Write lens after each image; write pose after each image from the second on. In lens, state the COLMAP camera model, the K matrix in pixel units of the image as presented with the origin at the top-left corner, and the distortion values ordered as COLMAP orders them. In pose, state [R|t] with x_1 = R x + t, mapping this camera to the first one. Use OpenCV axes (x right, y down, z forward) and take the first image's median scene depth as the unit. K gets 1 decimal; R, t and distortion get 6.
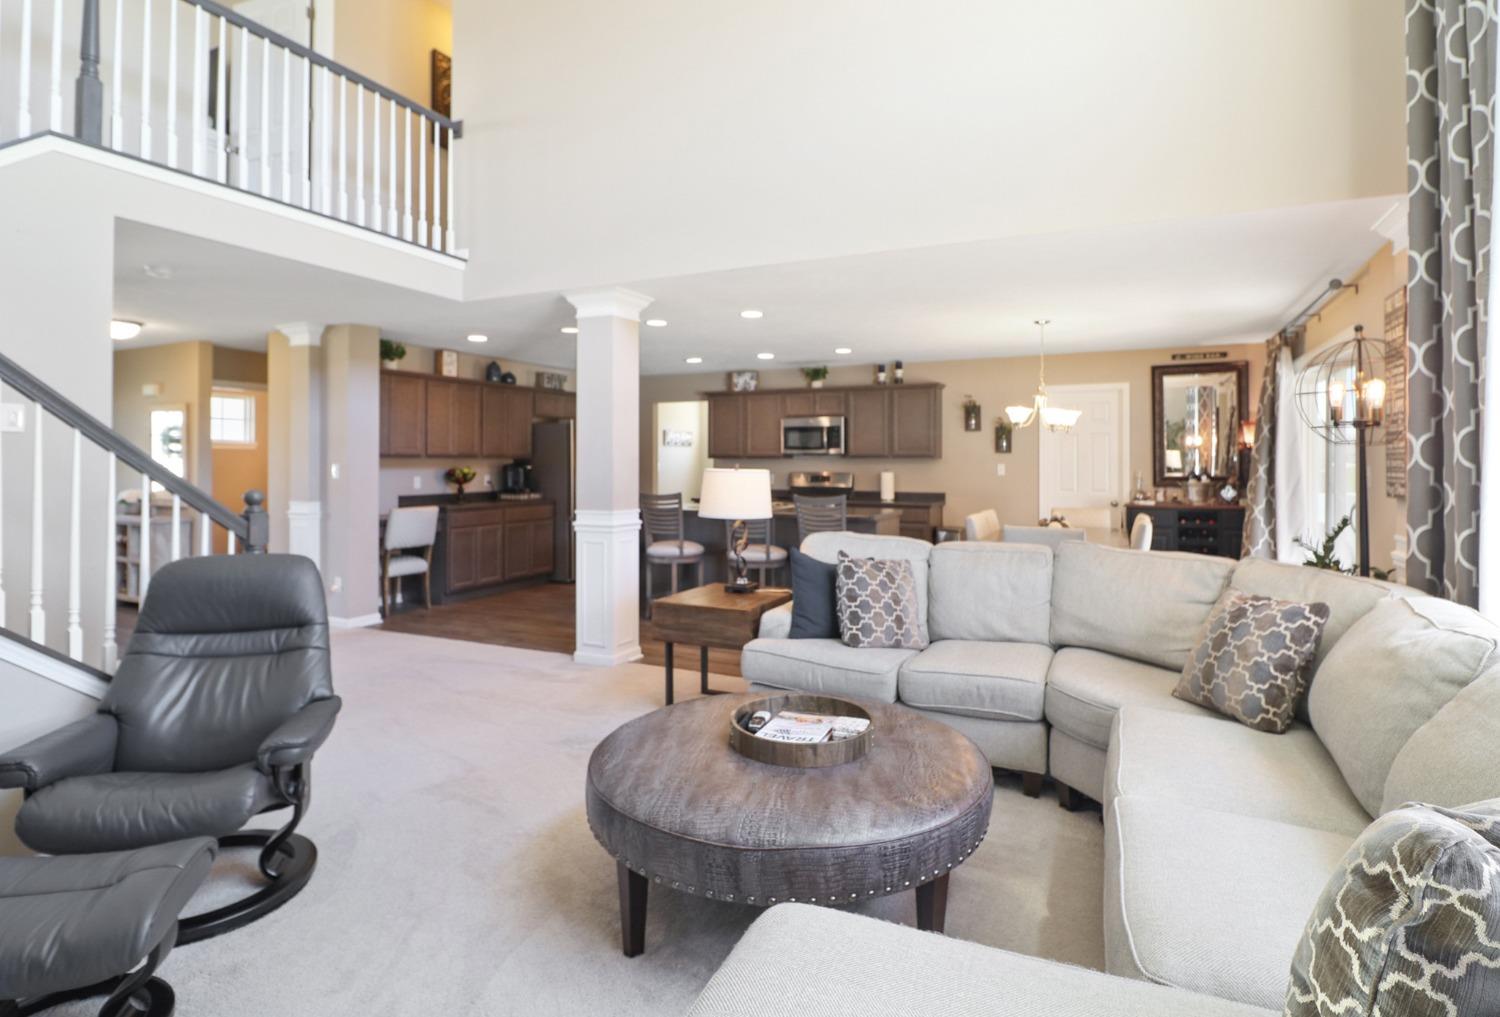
lens RADIAL K [[820.7, 0, 750.6], [0, 820.7, 455.0], [0, 0, 1]] dist [0.001075, 0.000015]
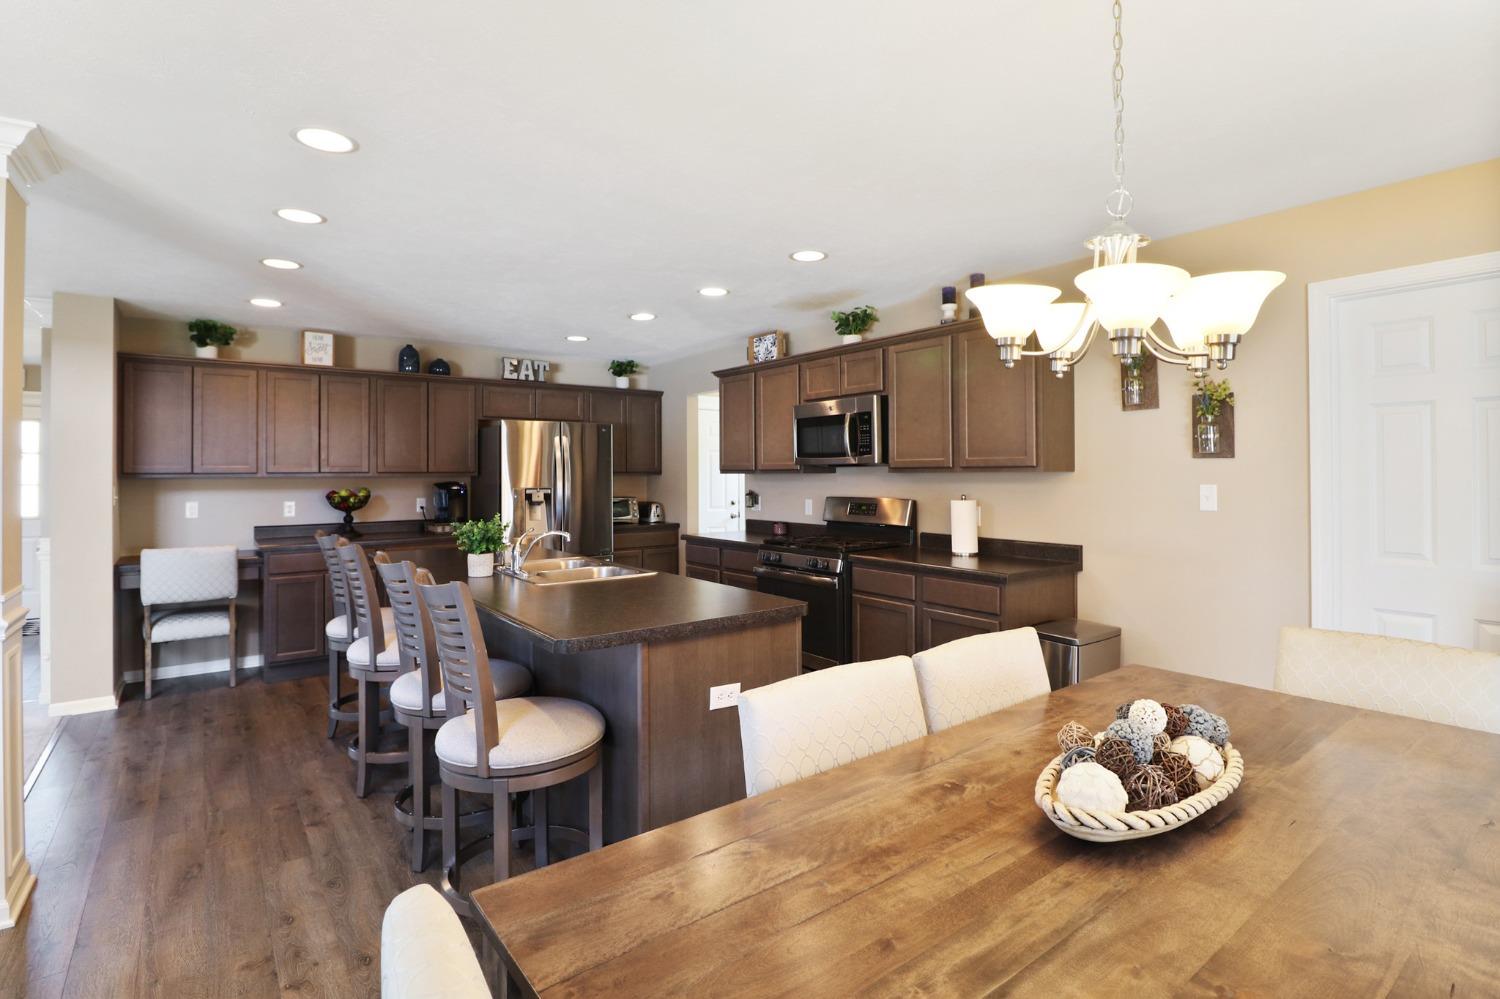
lens RADIAL K [[739.8, 0, 759.2], [0, 739.8, 466.9], [0, 0, 1]] dist [-0.000683, -0.016231]
pose [[0.887993, -0.010051, -0.459747, 0.267525], [0.009653, 0.999948, -0.003217, 0.000920], [0.459755, -0.001582, 0.888044, 0.544896]]
